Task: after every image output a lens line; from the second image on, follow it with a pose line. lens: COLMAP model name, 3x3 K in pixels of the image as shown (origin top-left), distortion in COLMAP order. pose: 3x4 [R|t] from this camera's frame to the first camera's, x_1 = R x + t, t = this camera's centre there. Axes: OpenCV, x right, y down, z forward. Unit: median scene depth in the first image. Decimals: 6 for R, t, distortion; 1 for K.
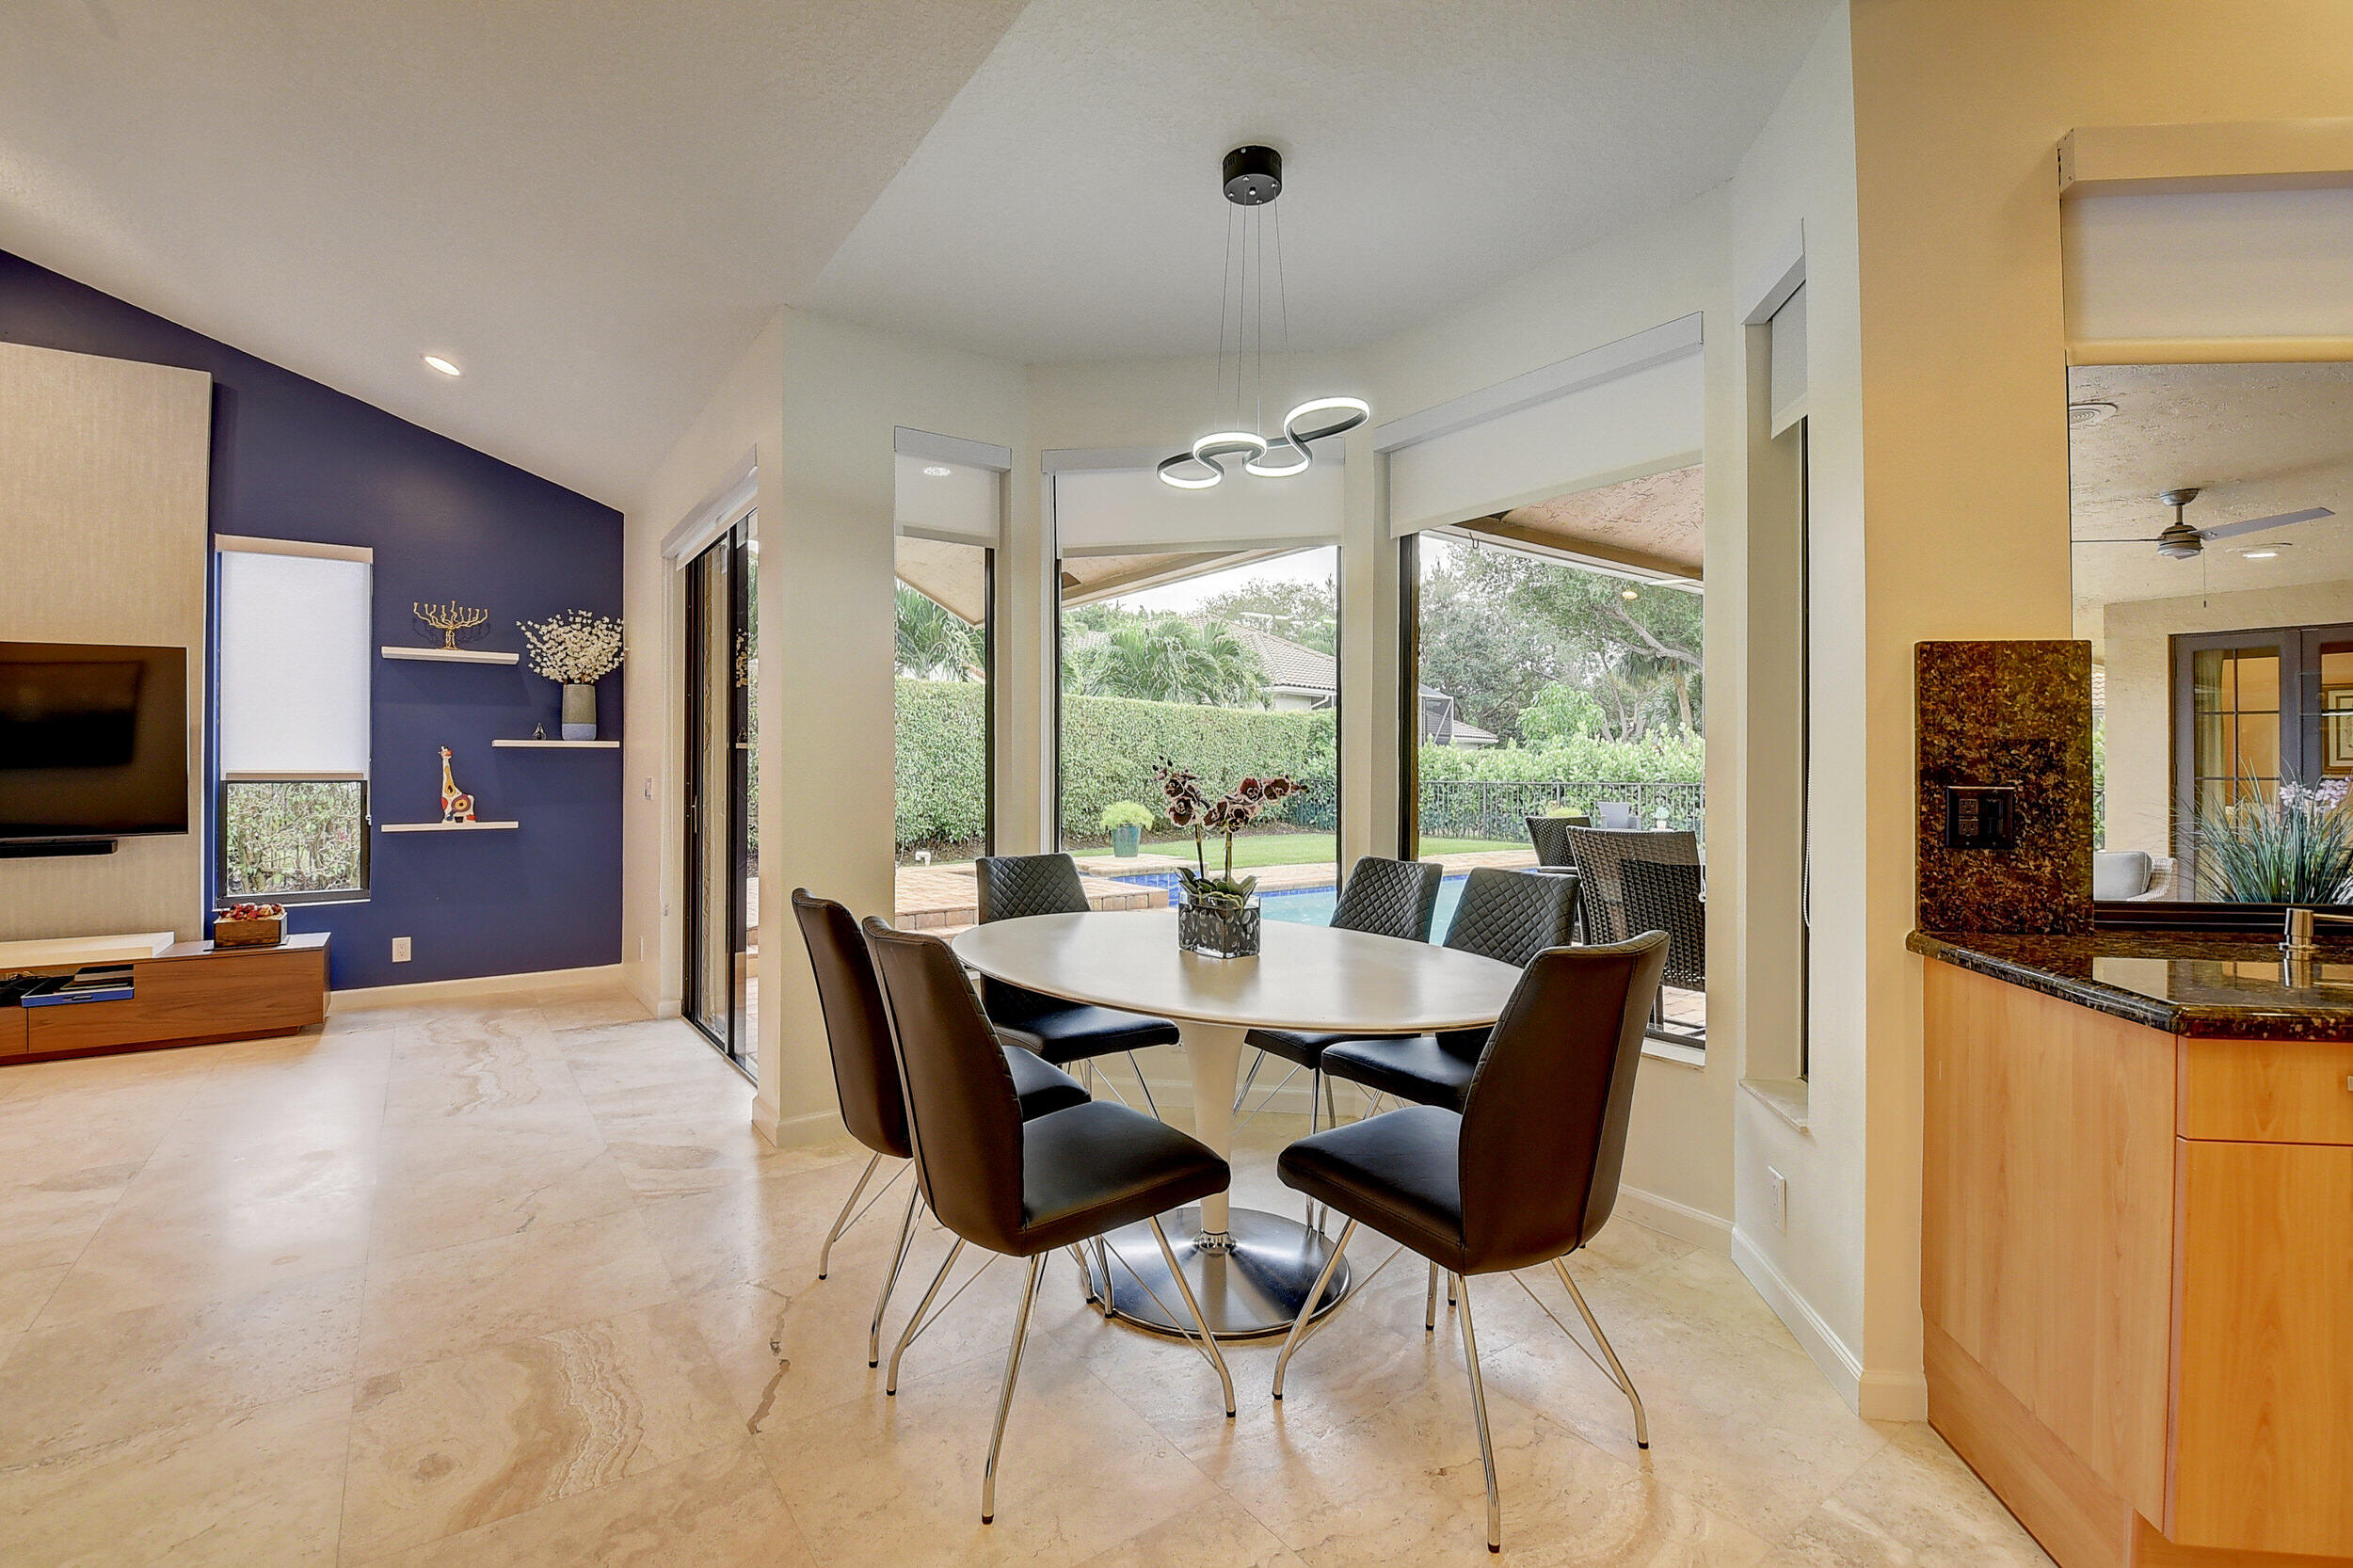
lens RADIAL K [[1039.3, 0, 1168.4], [0, 1039.3, 762.9], [0, 0, 1]] dist [-0.007057, -0.010570]
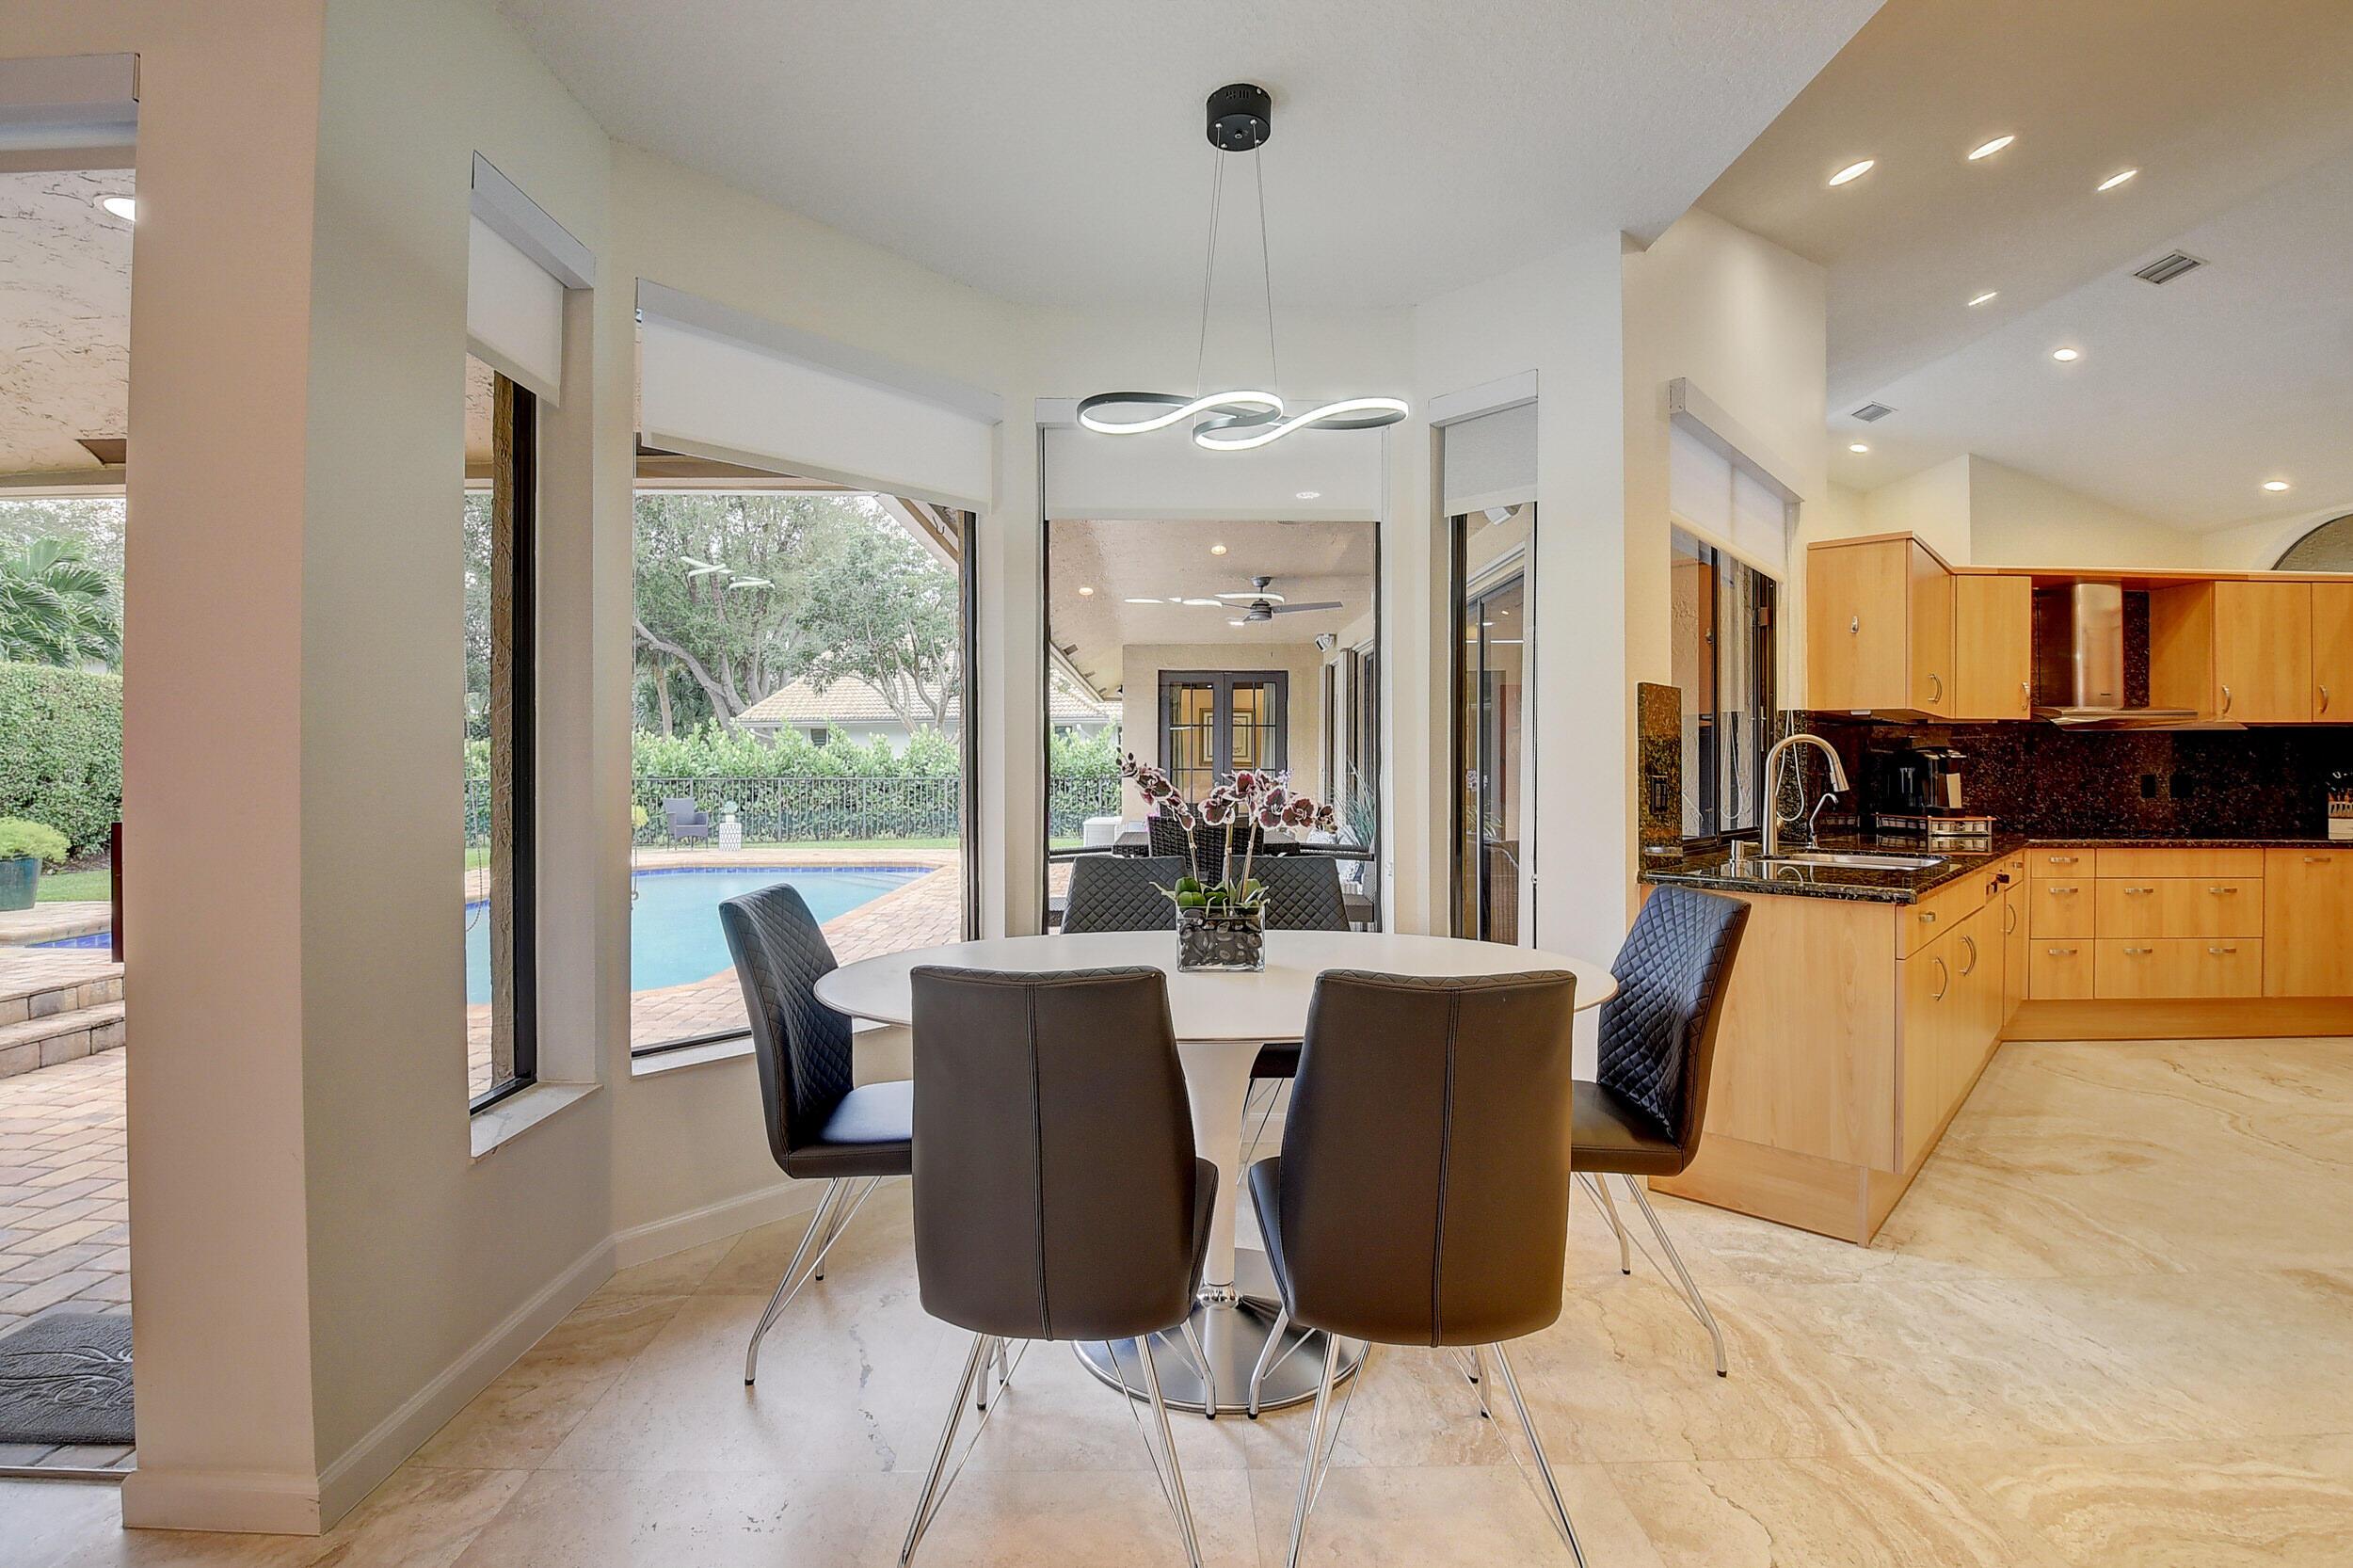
lens RADIAL K [[1039.3, 0, 1170.5], [0, 1039.3, 750.2], [0, 0, 1]] dist [-0.007057, -0.010570]
pose [[0.573926, 0.009418, 0.818853, -0.336100], [-0.003942, 0.999954, -0.008737, -0.000384], [-0.818898, 0.001786, 0.573937, 0.243267]]
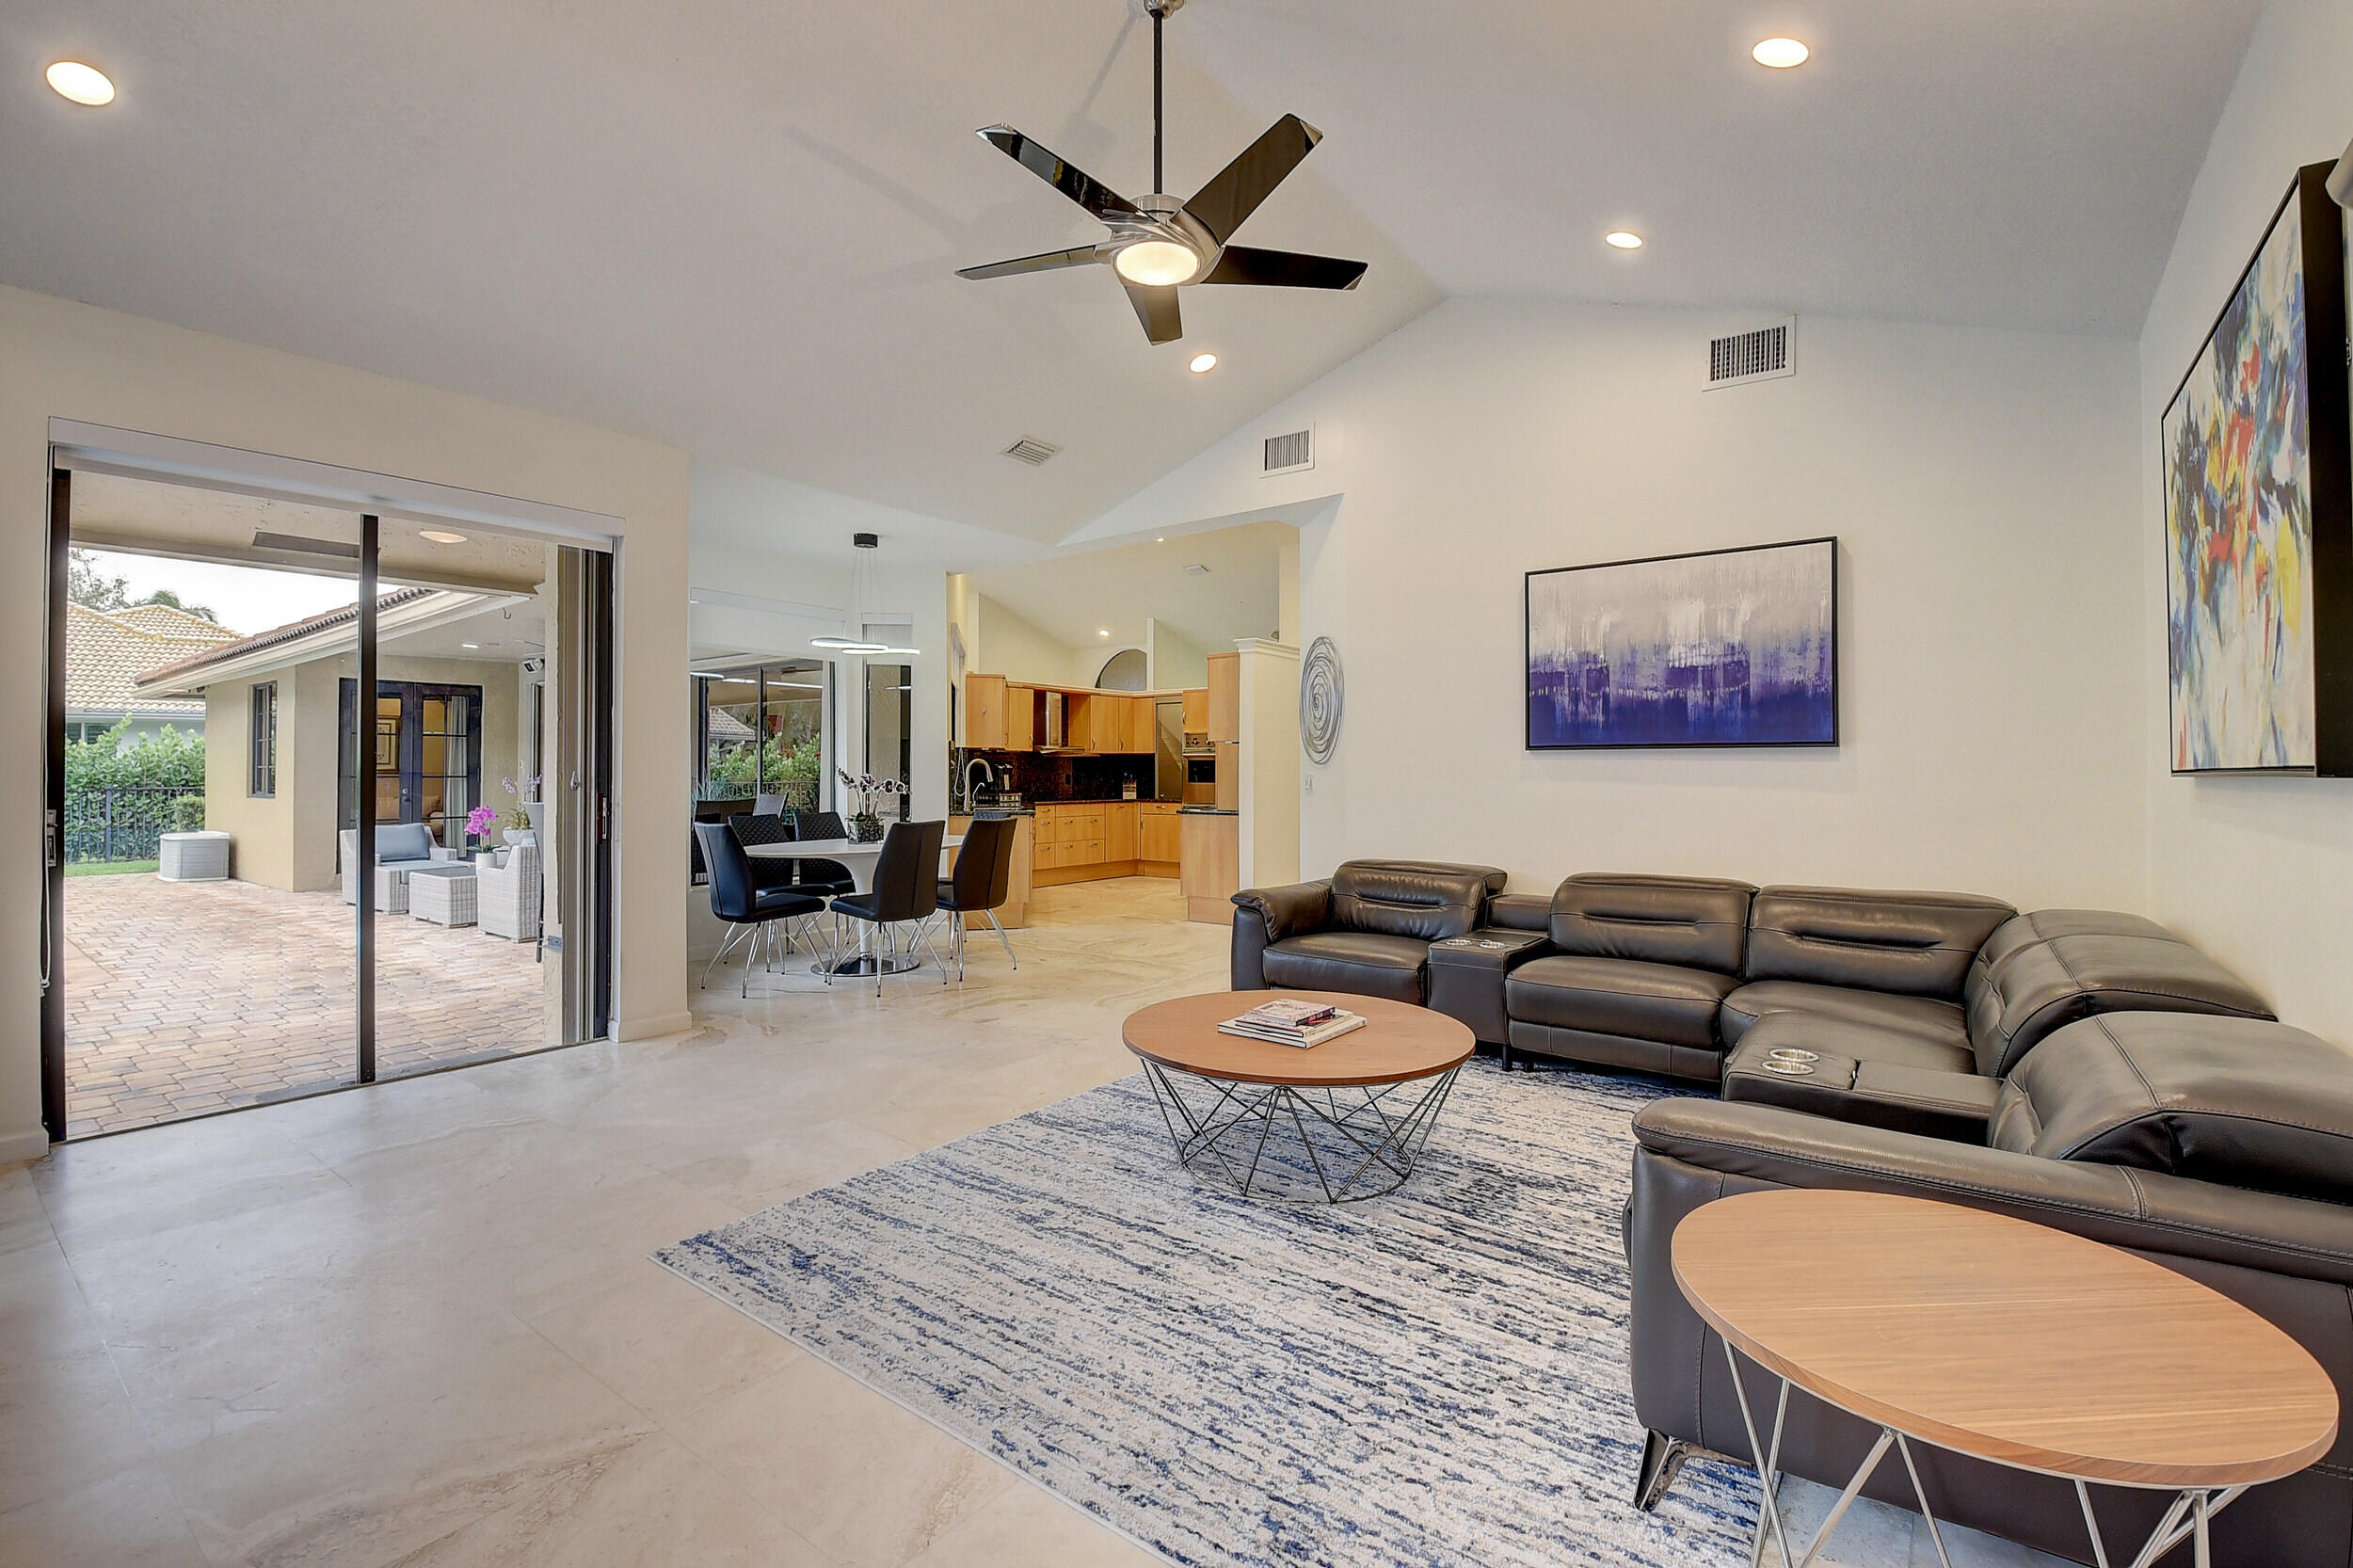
lens RADIAL K [[1039.3, 0, 1170.9], [0, 1039.3, 766.6], [0, 0, 1]] dist [-0.007057, -0.010570]
pose [[-0.292939, 0.004083, 0.956122, -1.235928], [-0.005359, 0.999968, -0.005913, 0.004342], [-0.956116, -0.006856, -0.292908, 0.487683]]
